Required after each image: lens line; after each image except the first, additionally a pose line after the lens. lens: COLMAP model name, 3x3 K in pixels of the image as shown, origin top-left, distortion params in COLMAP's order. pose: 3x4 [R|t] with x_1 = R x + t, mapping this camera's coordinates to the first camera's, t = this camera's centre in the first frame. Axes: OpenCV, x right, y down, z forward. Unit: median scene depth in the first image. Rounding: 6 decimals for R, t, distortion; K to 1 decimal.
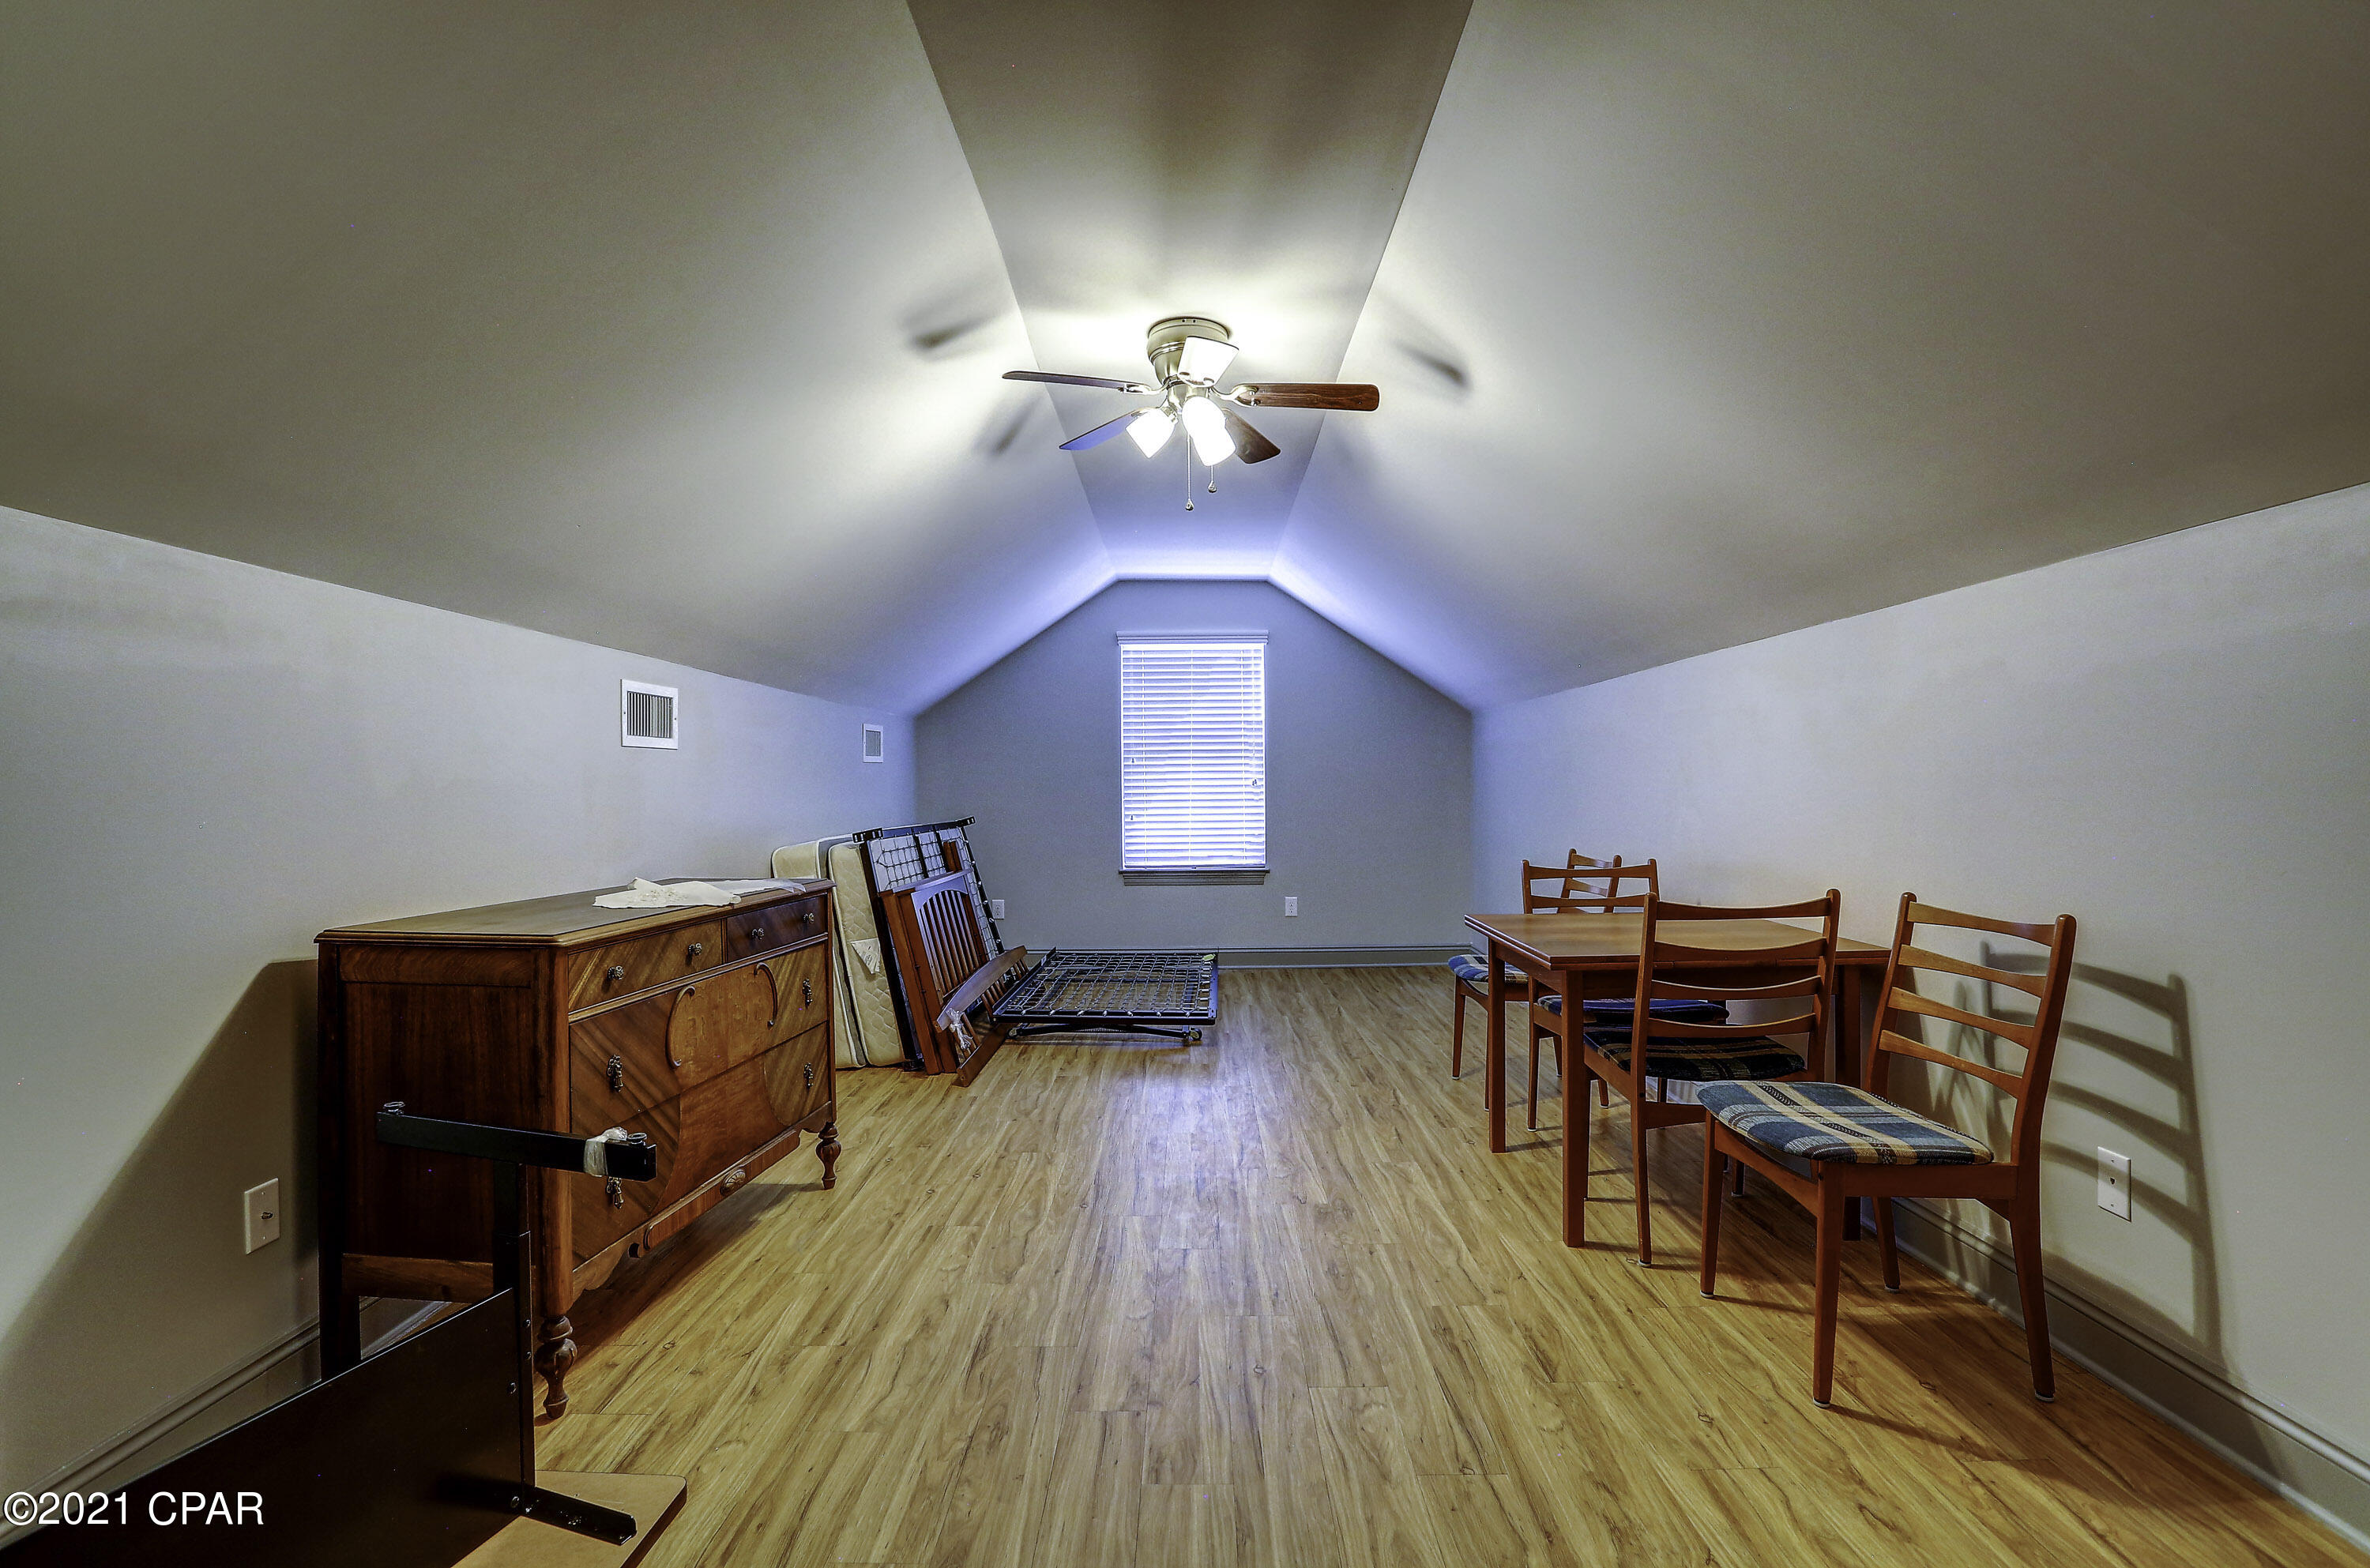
lens RADIAL K [[1087.8, 0, 1188.6], [0, 1087.8, 789.9], [0, 0, 1]] dist [-0.000342, -0.000047]
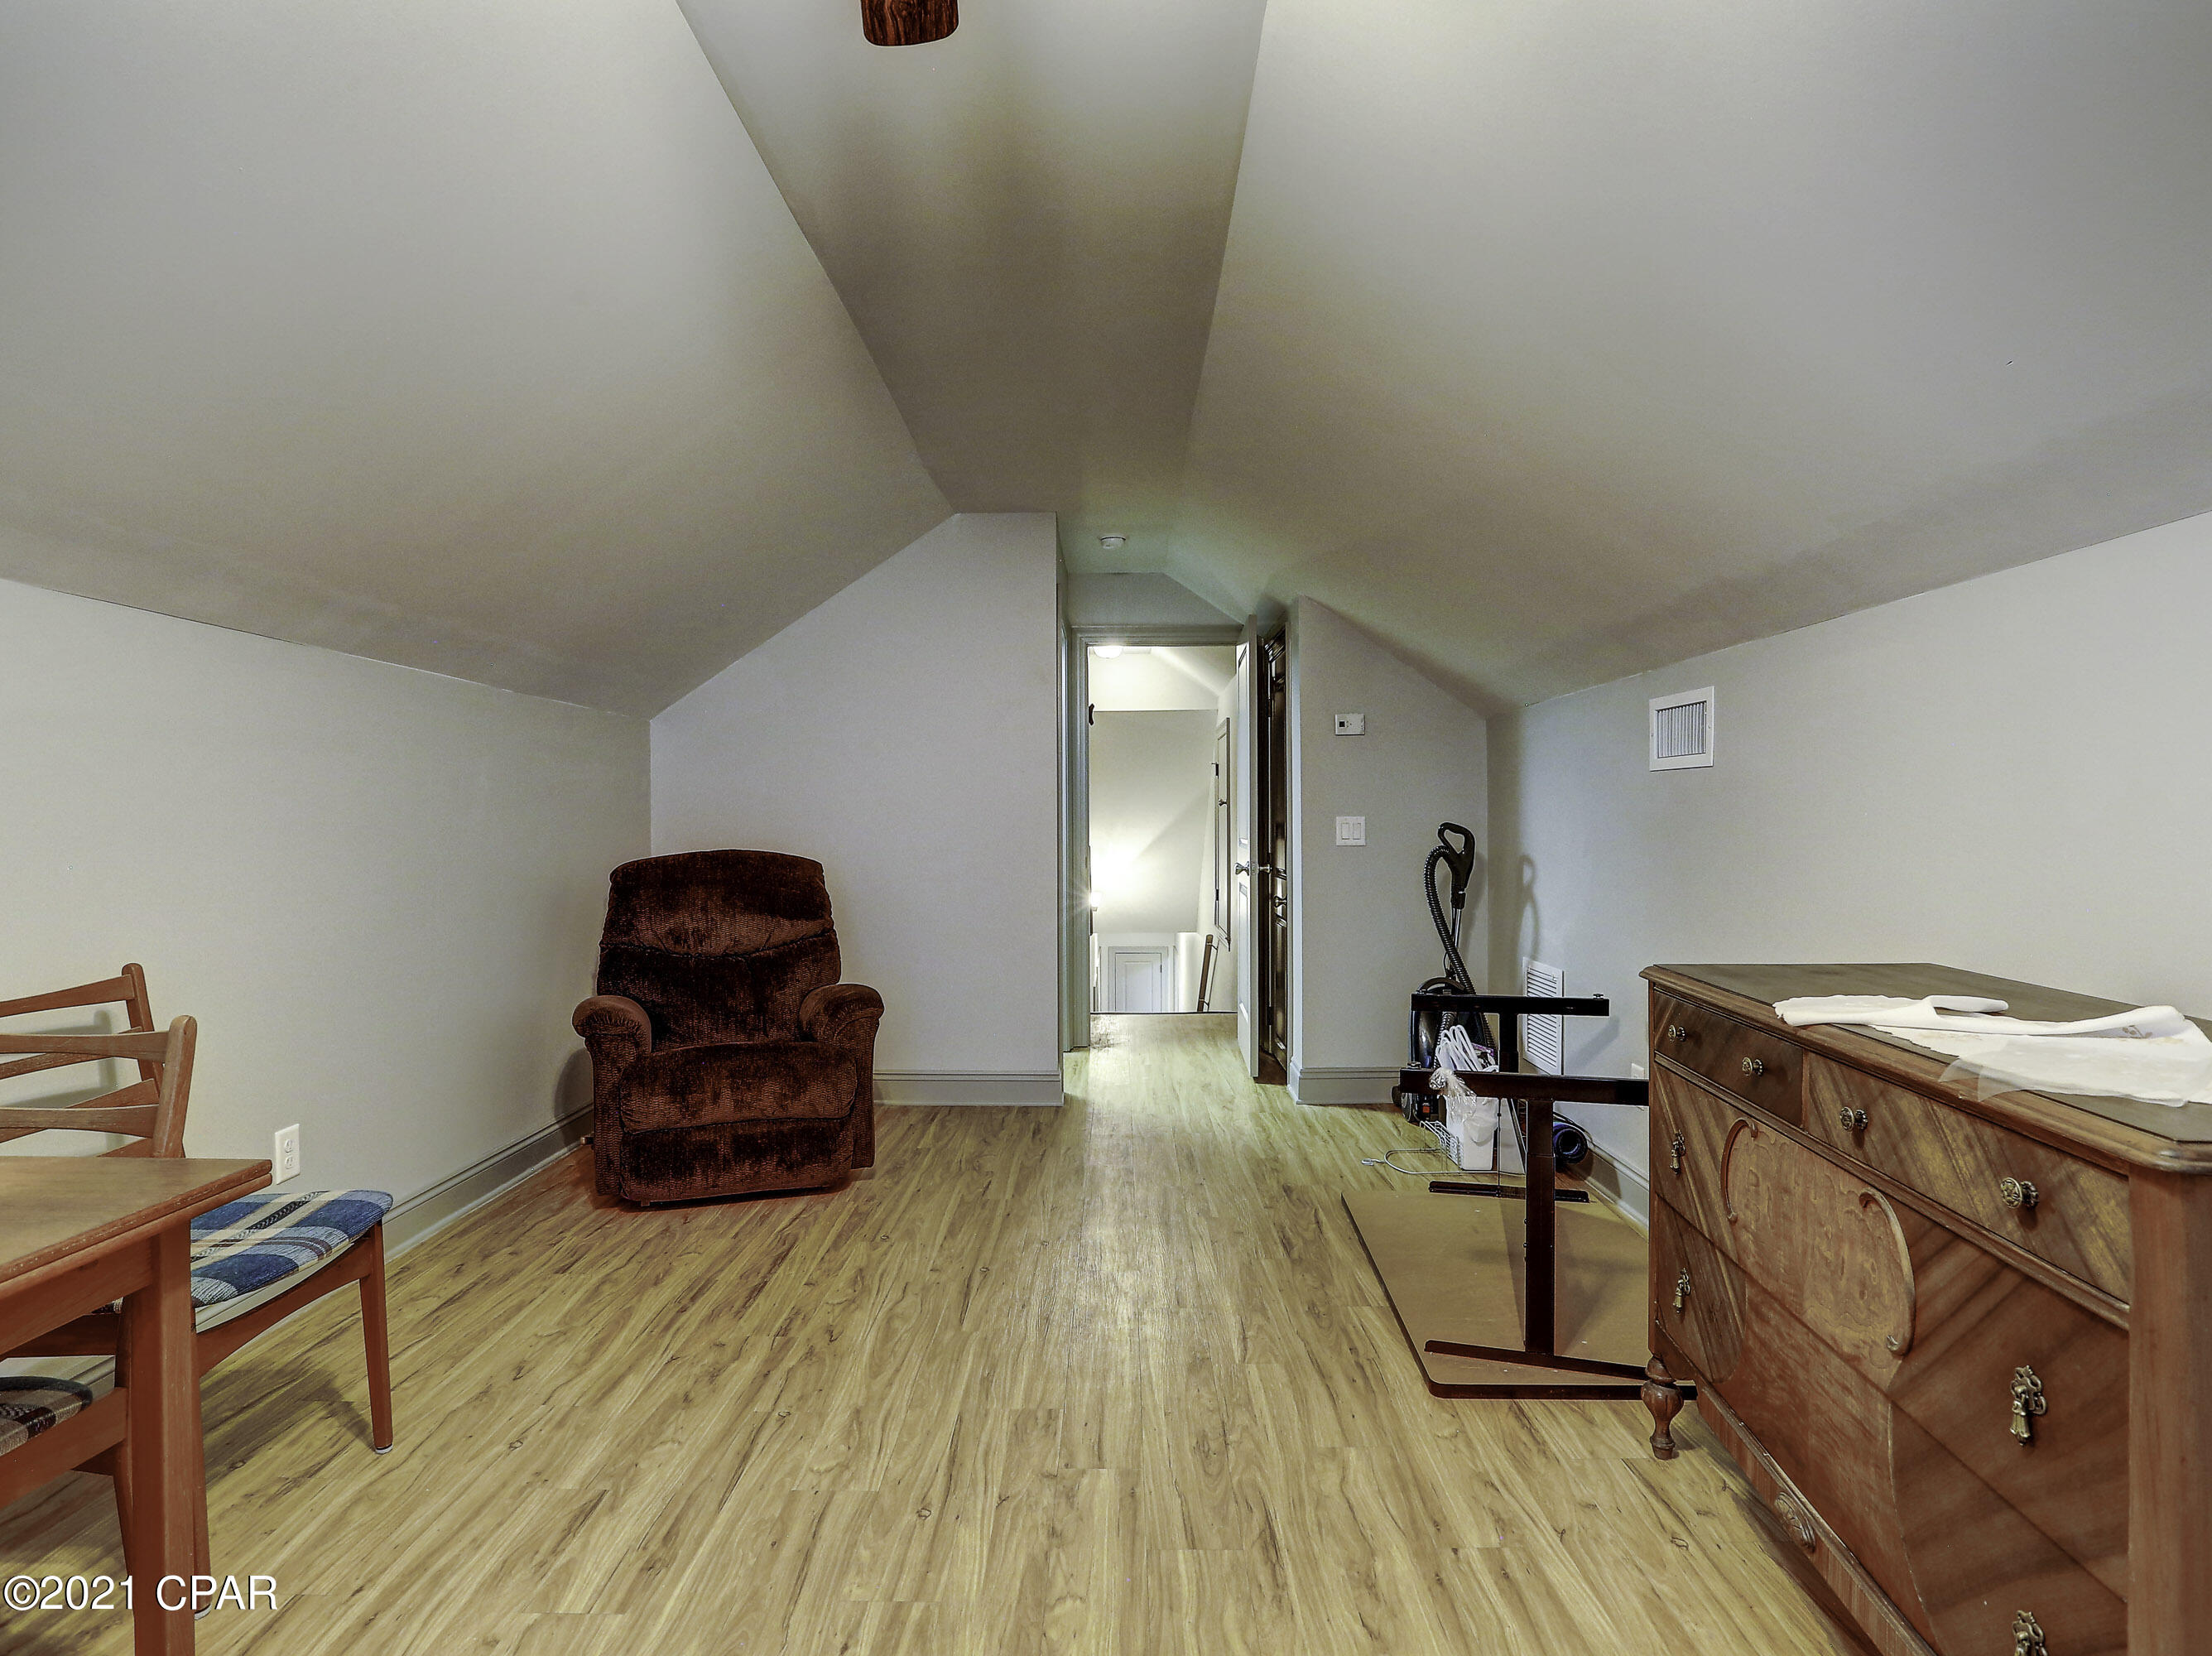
lens RADIAL K [[1147.9, 0, 1105.7], [0, 1147.9, 823.2], [0, 0, 1]] dist [-0.044527, 0.016945]
pose [[-0.999865, 0.014599, 0.007535, -0.093084], [0.014623, 0.999888, 0.003167, -0.005032], [-0.007488, 0.003277, -0.999967, 1.927666]]
